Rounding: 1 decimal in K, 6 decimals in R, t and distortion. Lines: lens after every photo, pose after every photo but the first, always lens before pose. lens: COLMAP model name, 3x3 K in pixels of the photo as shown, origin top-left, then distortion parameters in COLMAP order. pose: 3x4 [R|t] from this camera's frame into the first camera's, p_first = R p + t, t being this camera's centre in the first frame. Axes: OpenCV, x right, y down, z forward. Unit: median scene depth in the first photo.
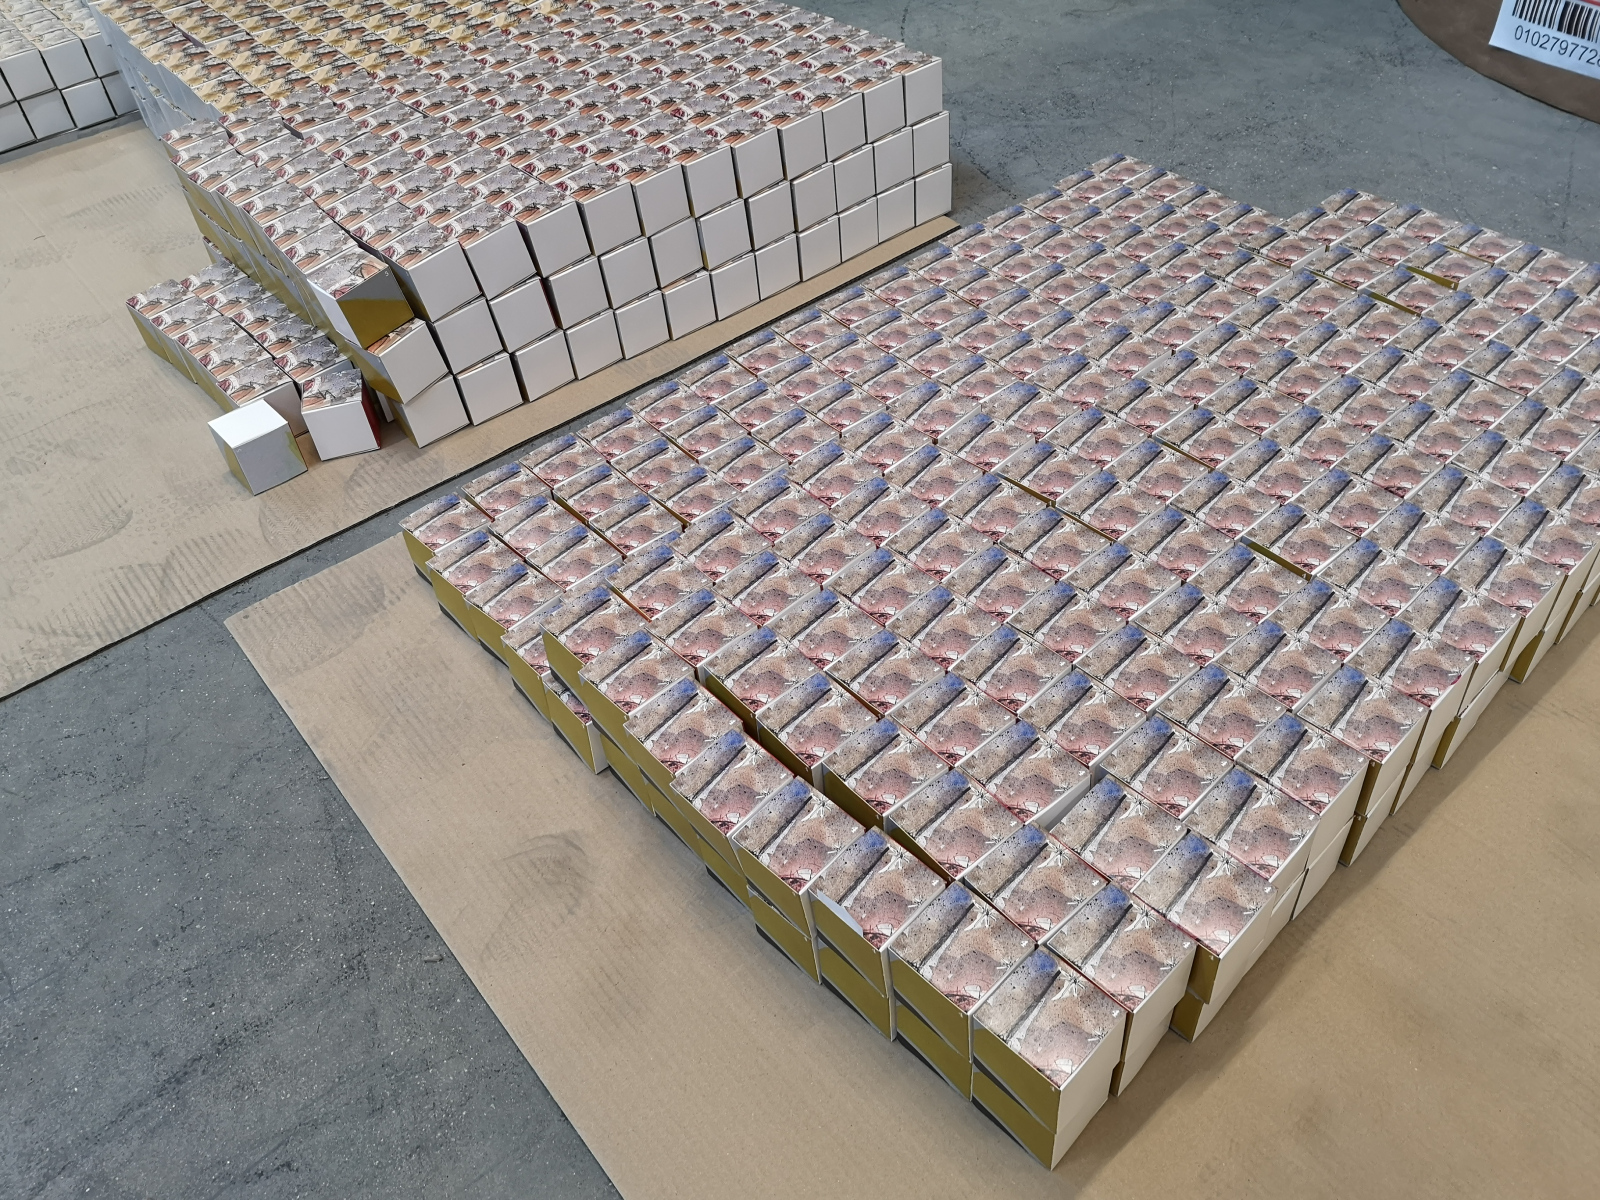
lens RADIAL K [[1233.5, 0, 800.9], [0, 1233.5, 584.3], [0, 0, 1]] dist [0.102010, -0.216287]
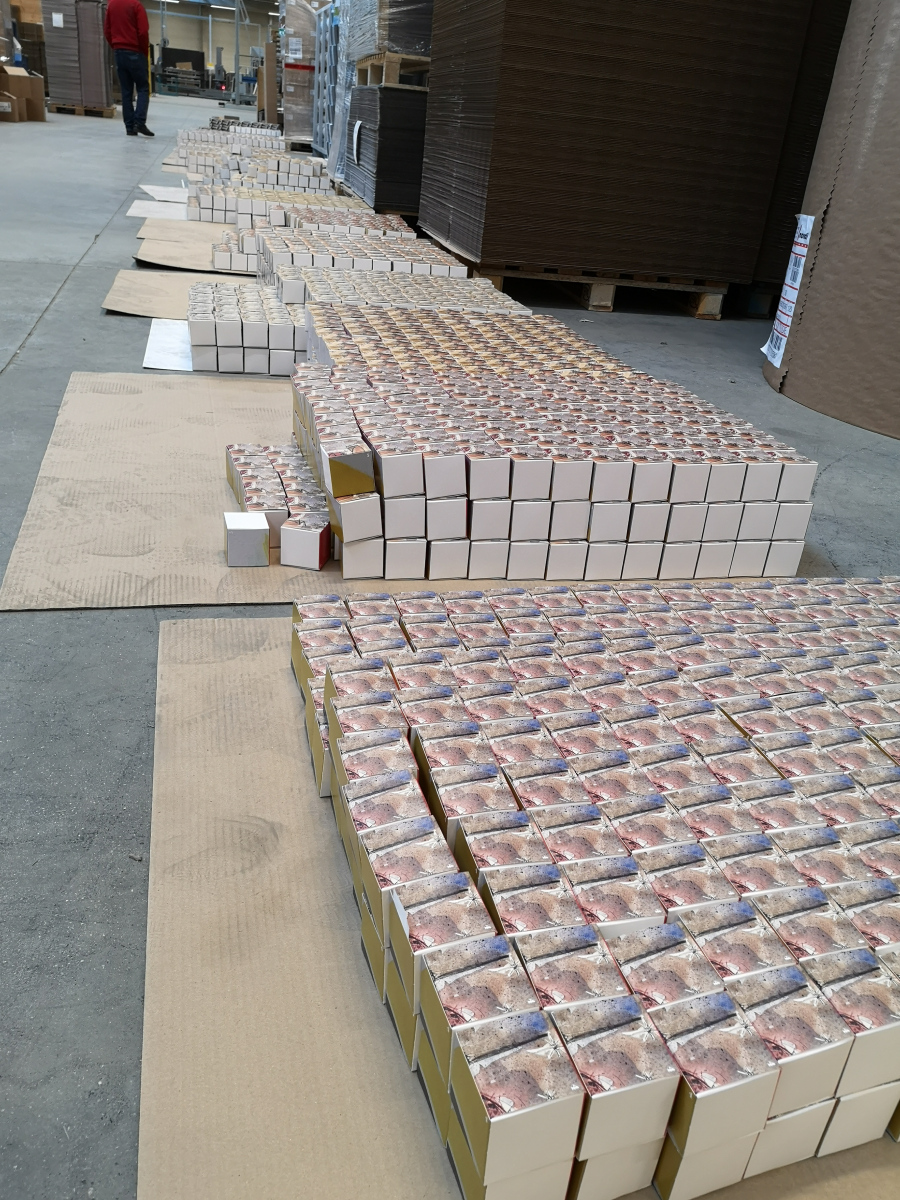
lens RADIAL K [[925.2, 0, 450.0], [0, 925.2, 600.0], [0, 0, 1]] dist [0.102010, -0.216287]
pose [[0.895938, 0.331031, -0.296165, 0.127304], [-0.400222, 0.890838, -0.215011, 0.093943], [0.192660, 0.311168, 0.930621, 0.056188]]
